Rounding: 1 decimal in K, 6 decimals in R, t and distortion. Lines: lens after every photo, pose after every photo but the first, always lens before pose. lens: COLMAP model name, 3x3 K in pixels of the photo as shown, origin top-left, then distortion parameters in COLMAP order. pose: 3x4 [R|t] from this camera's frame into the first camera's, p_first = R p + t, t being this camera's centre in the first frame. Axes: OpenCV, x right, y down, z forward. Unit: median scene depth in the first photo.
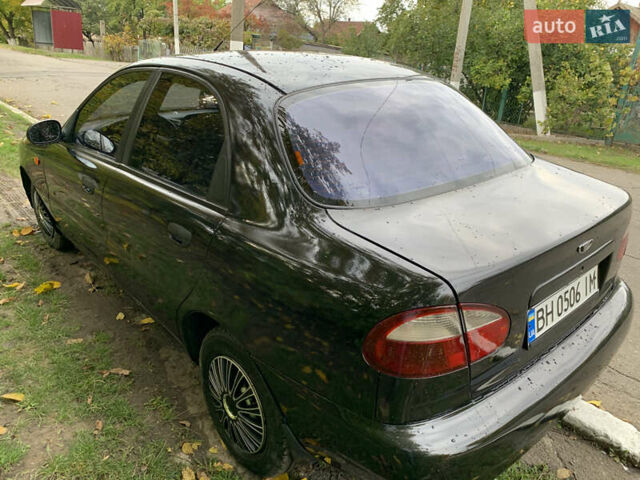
lens RADIAL K [[486.6, 0, 320.0], [0, 486.6, 240.0], [0, 0, 1]] dist [0.000434, -0.002575]
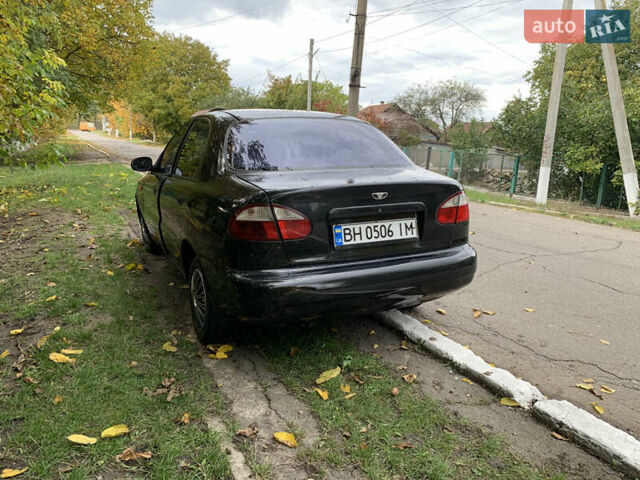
lens RADIAL K [[486.6, 0, 320.0], [0, 486.6, 240.0], [0, 0, 1]] dist [0.000434, -0.002575]
pose [[0.965735, 0.031084, -0.257662, 0.097334], [-0.080125, 0.980012, -0.182089, 0.060941], [0.246852, 0.196495, 0.948922, -0.079139]]
